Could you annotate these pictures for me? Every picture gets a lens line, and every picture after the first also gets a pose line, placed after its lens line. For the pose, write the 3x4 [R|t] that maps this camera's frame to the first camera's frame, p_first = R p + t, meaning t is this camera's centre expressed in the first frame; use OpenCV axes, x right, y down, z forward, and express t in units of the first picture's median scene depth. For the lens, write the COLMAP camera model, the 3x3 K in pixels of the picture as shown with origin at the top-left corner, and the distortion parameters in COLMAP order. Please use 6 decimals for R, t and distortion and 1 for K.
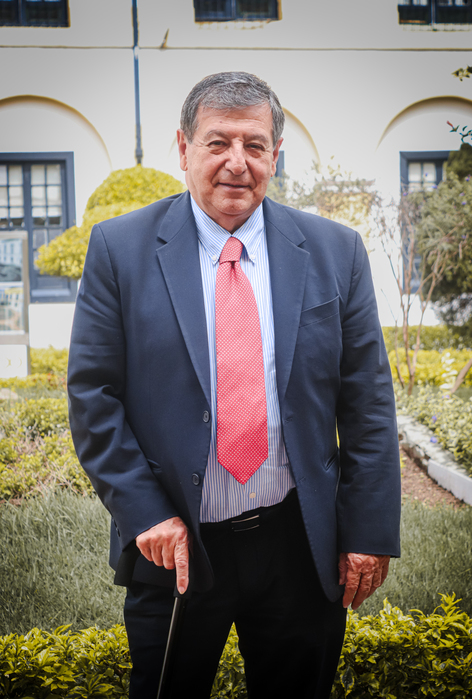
lens RADIAL K [[1770.1, 0, 236.0], [0, 1770.1, 349.5], [0, 0, 1]] dist [-0.056876, 1.409023]
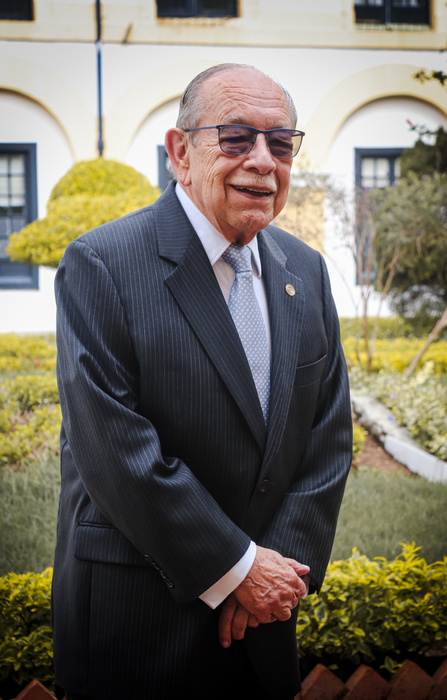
lens RADIAL K [[1755.8, 0, 233.5], [0, 1755.8, 350.6], [0, 0, 1]] dist [0.010008, 0.088895]
pose [[0.999570, 0.011396, 0.027024, -0.007171], [-0.011557, 0.999916, 0.005810, 0.002338], [-0.026956, -0.006120, 0.999618, -0.037329]]
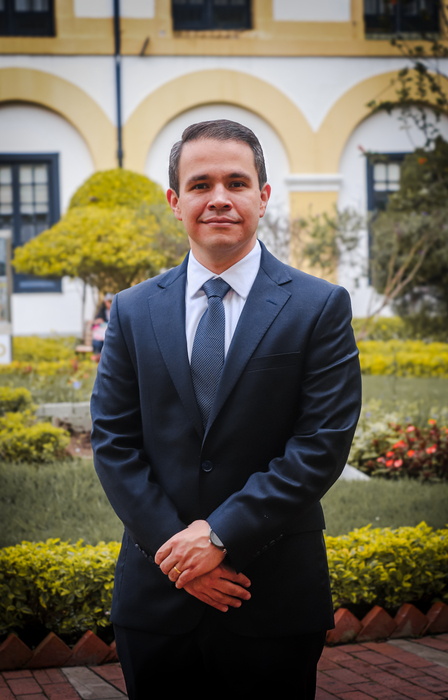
lens RADIAL K [[1766.5, 0, 224.0], [0, 1766.5, 350.0], [0, 0, 1]] dist [0.017504, 0.216198]
pose [[0.999940, 0.004712, -0.009869, 0.033461], [-0.004617, 0.999943, 0.009631, -0.005589], [0.009914, -0.009585, 0.999905, -0.122562]]
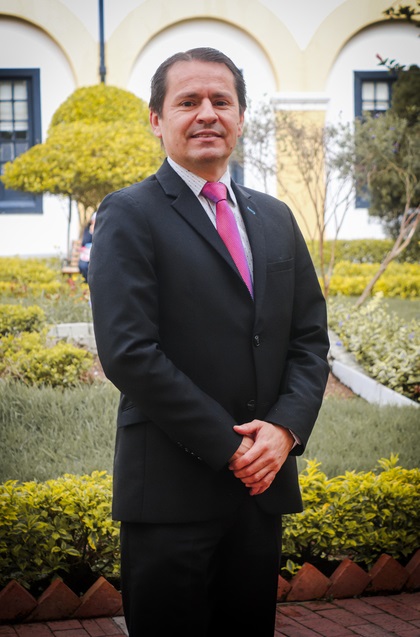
lens RADIAL K [[1768.8, 0, 210.0], [0, 1768.8, 318.5], [0, 0, 1]] dist [-0.009005, 0.457198]
pose [[0.999955, 0.009140, 0.002588, 0.012041], [-0.009222, 0.999387, 0.033779, -0.001828], [-0.002278, -0.033801, 0.999426, -0.078449]]
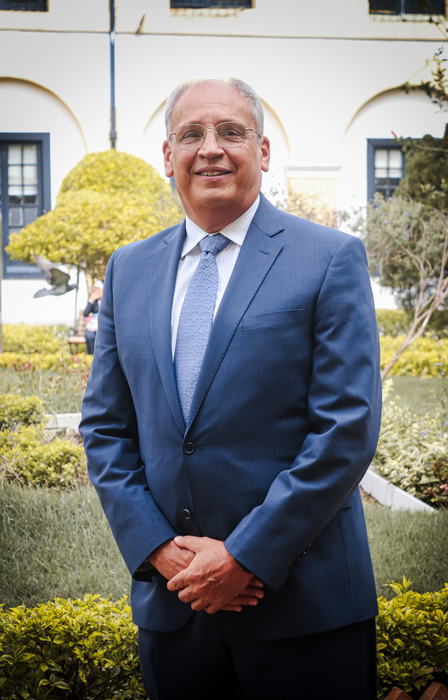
lens RADIAL K [[1766.5, 0, 224.0], [0, 1766.5, 350.0], [0, 0, 1]] dist [0.017504, 0.216198]
pose [[0.999791, 0.019961, 0.004389, 0.013413], [-0.020040, 0.999625, 0.018682, -0.011819], [-0.004015, -0.018766, 0.999816, -0.055925]]
